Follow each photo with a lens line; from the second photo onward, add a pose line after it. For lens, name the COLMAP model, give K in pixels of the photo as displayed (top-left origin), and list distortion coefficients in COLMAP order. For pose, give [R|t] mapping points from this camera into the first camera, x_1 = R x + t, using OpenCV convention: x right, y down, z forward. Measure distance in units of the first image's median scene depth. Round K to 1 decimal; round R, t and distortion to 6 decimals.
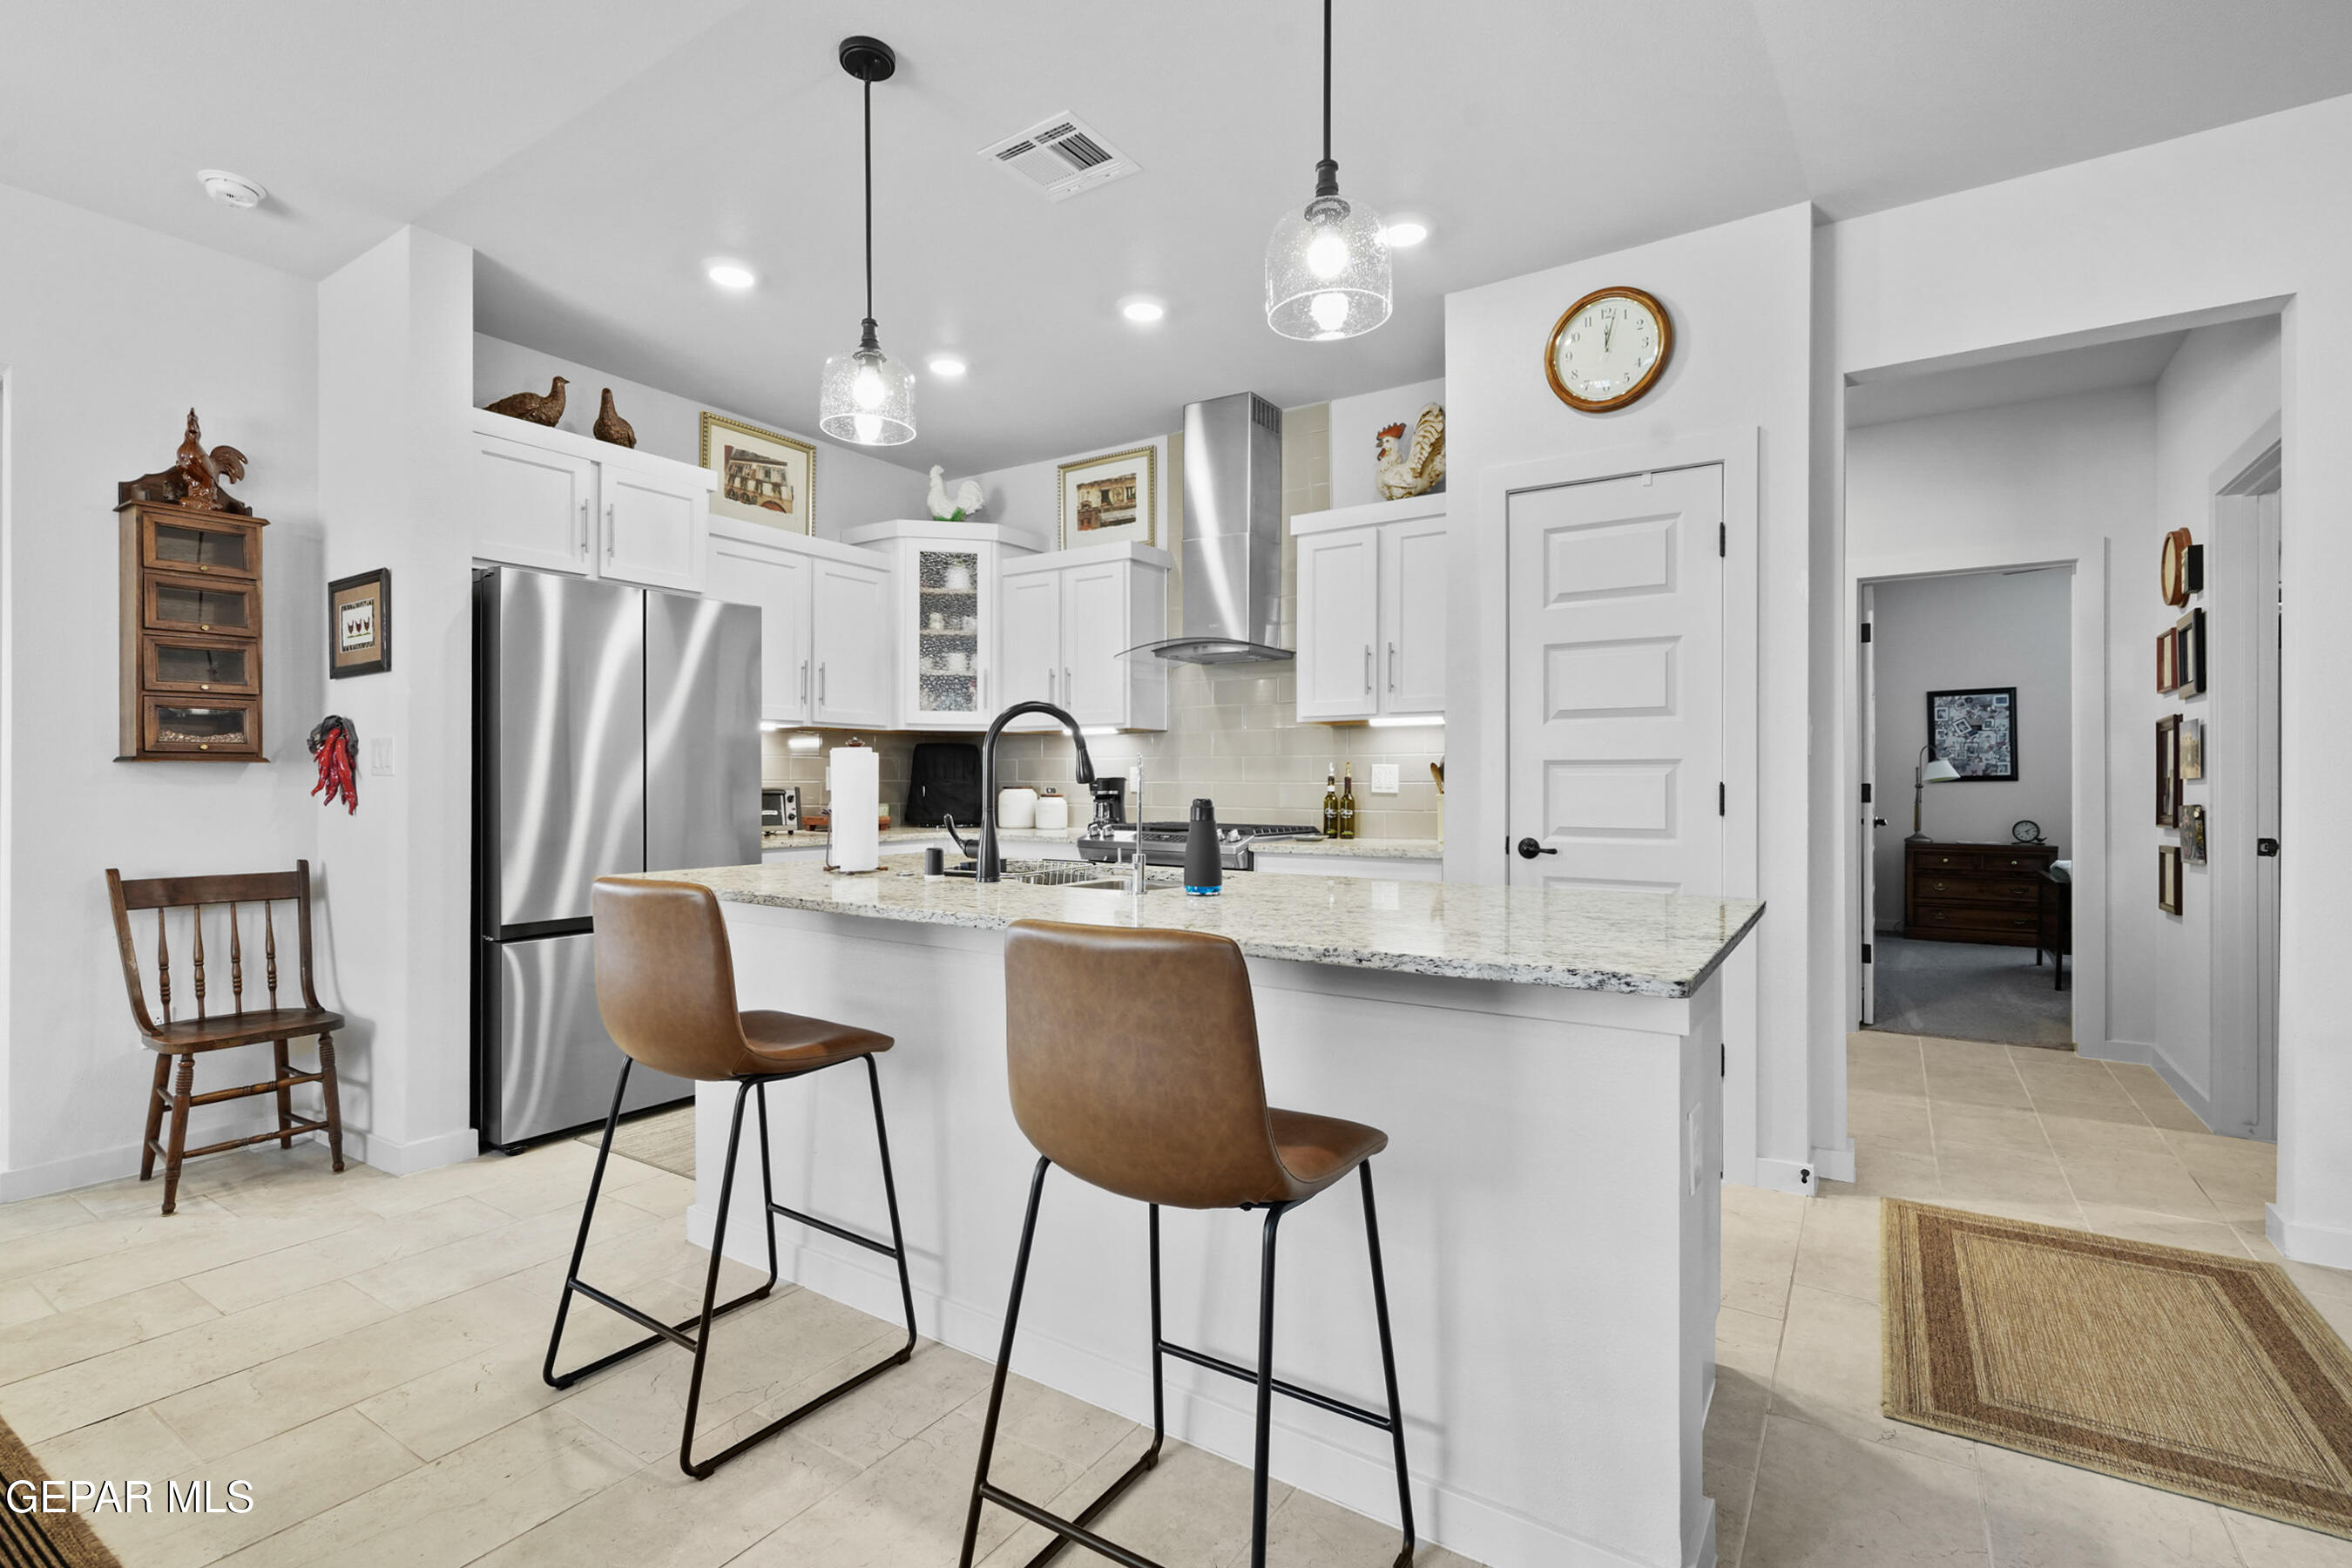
lens RADIAL K [[1083.9, 0, 1163.2], [0, 1083.9, 780.4], [0, 0, 1]] dist [0.002047, 0.000334]
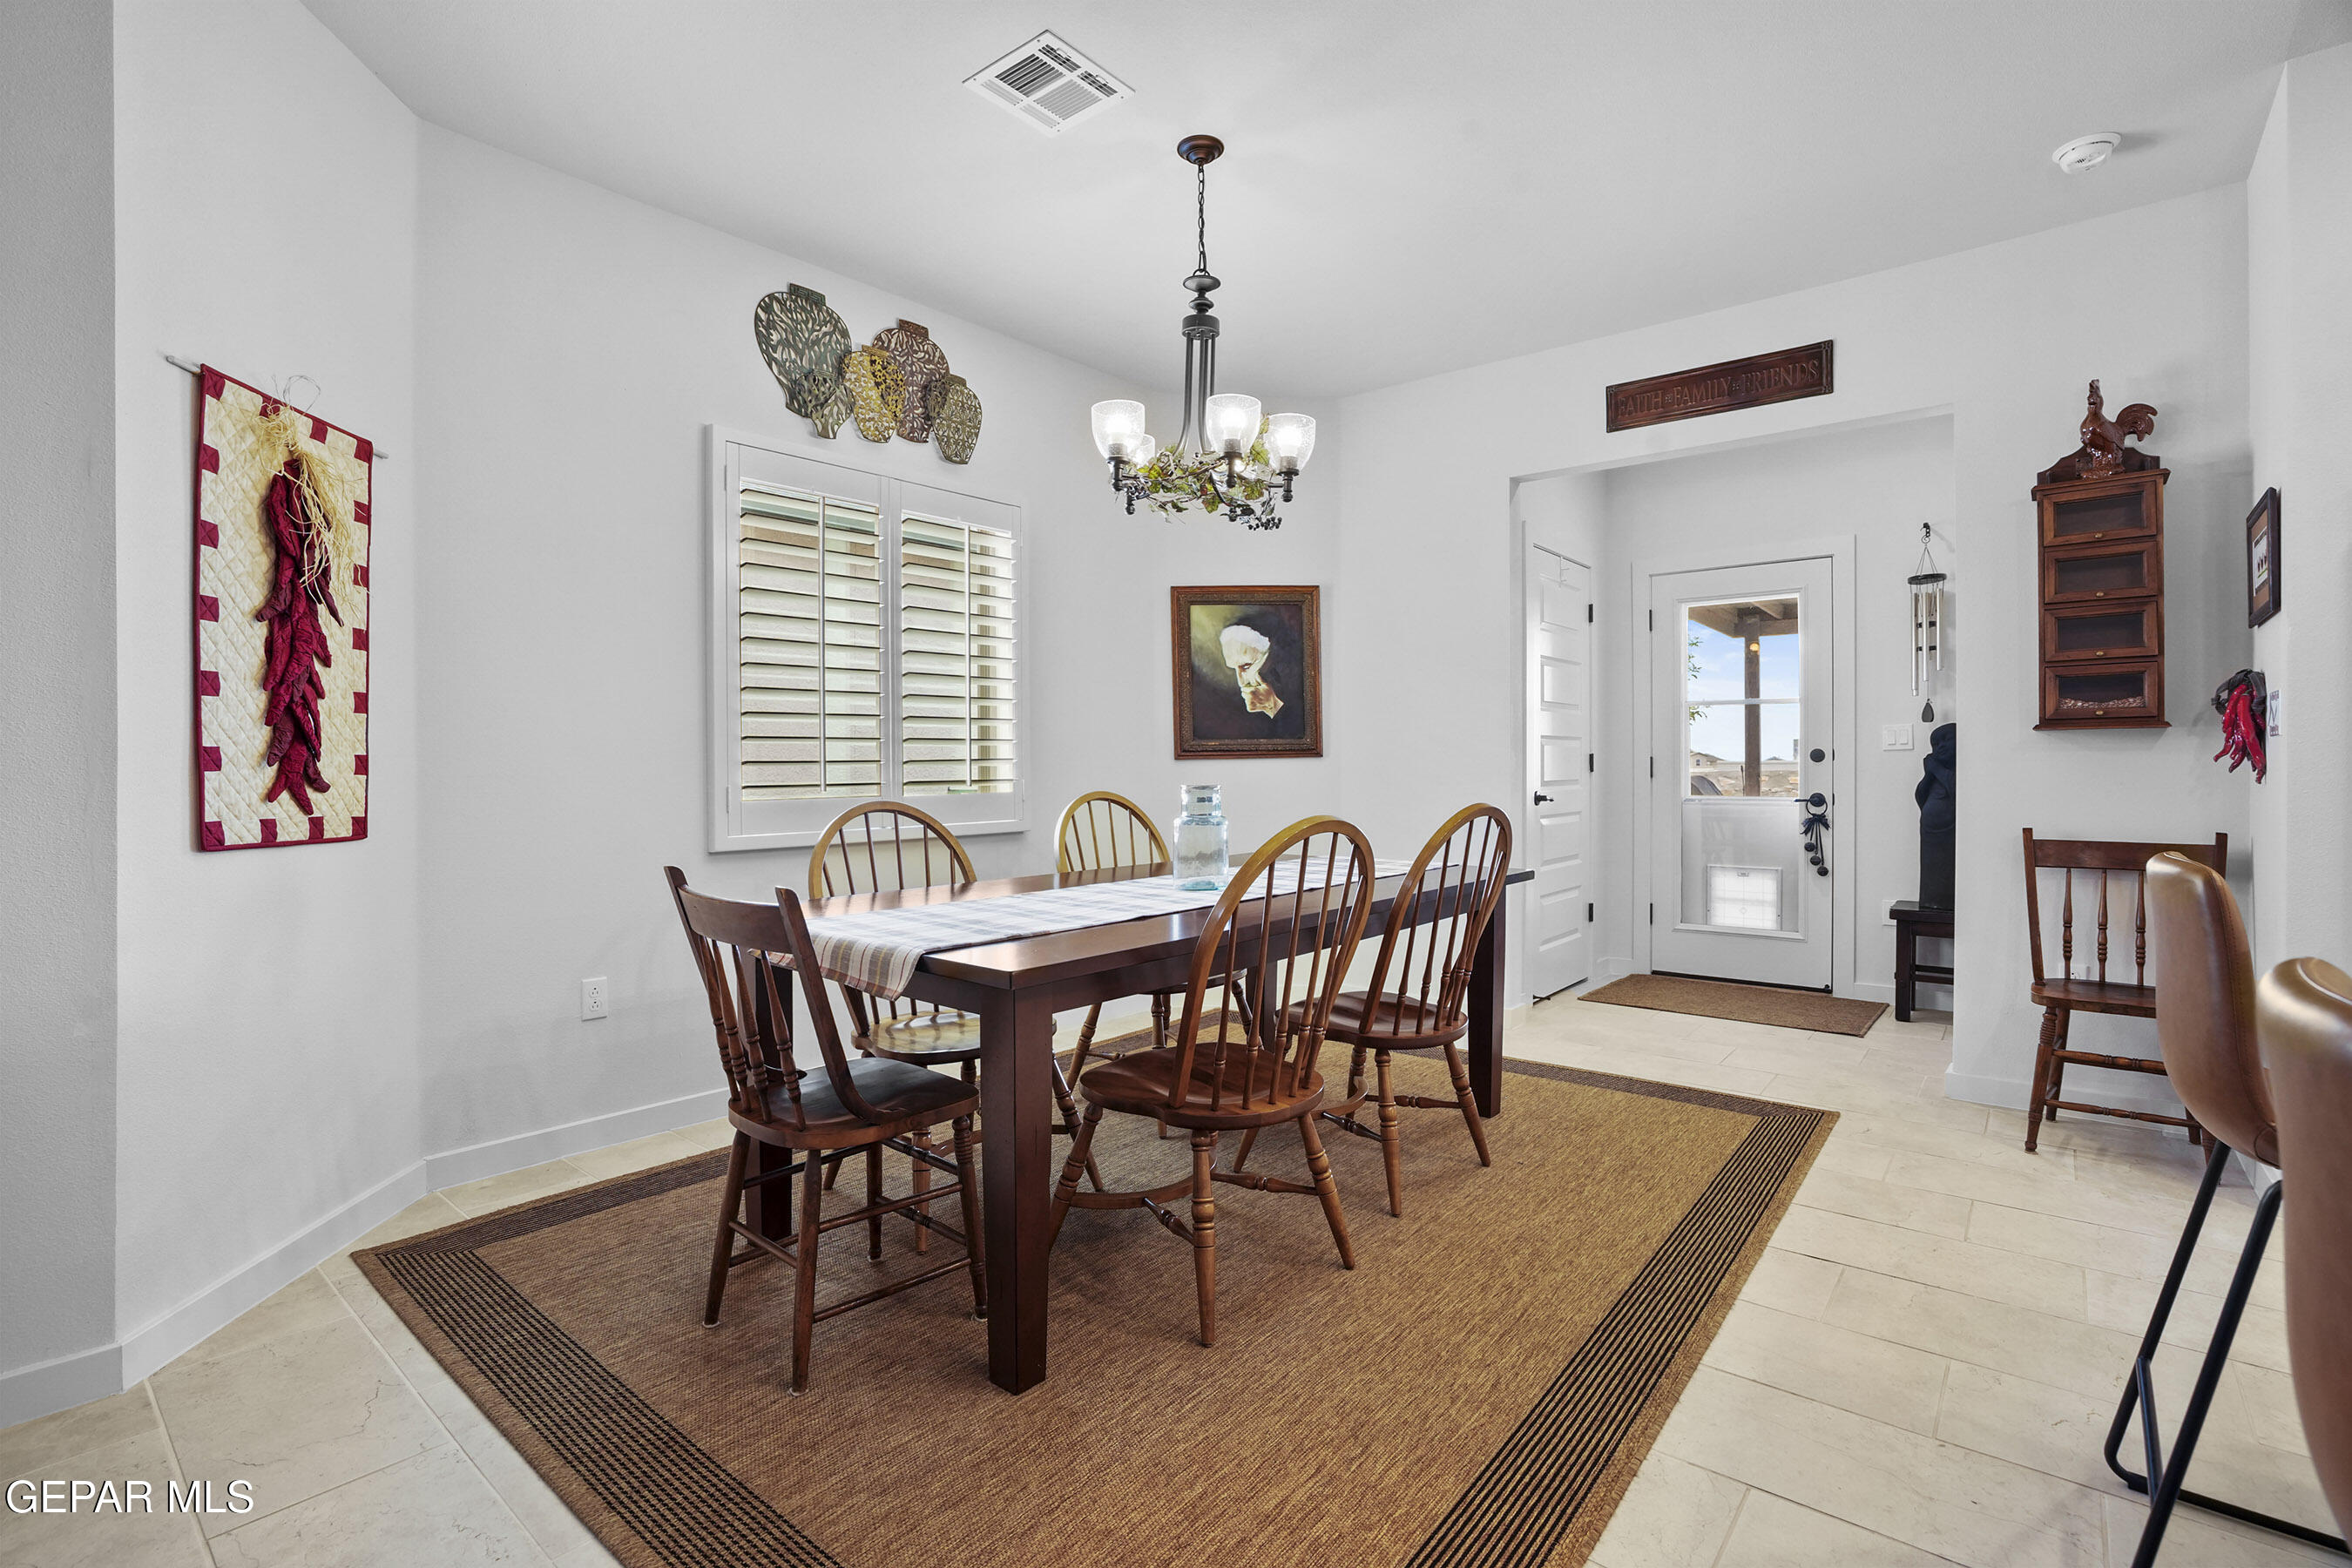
lens RADIAL K [[1080.4, 0, 1149.9], [0, 1080.4, 783.1], [0, 0, 1]] dist [-0.046383, 0.009801]
pose [[-0.116838, 0.011774, -0.993081, 0.173276], [0.004451, 0.999926, 0.011332, 0.018431], [0.993141, -0.003096, -0.116882, 0.224908]]
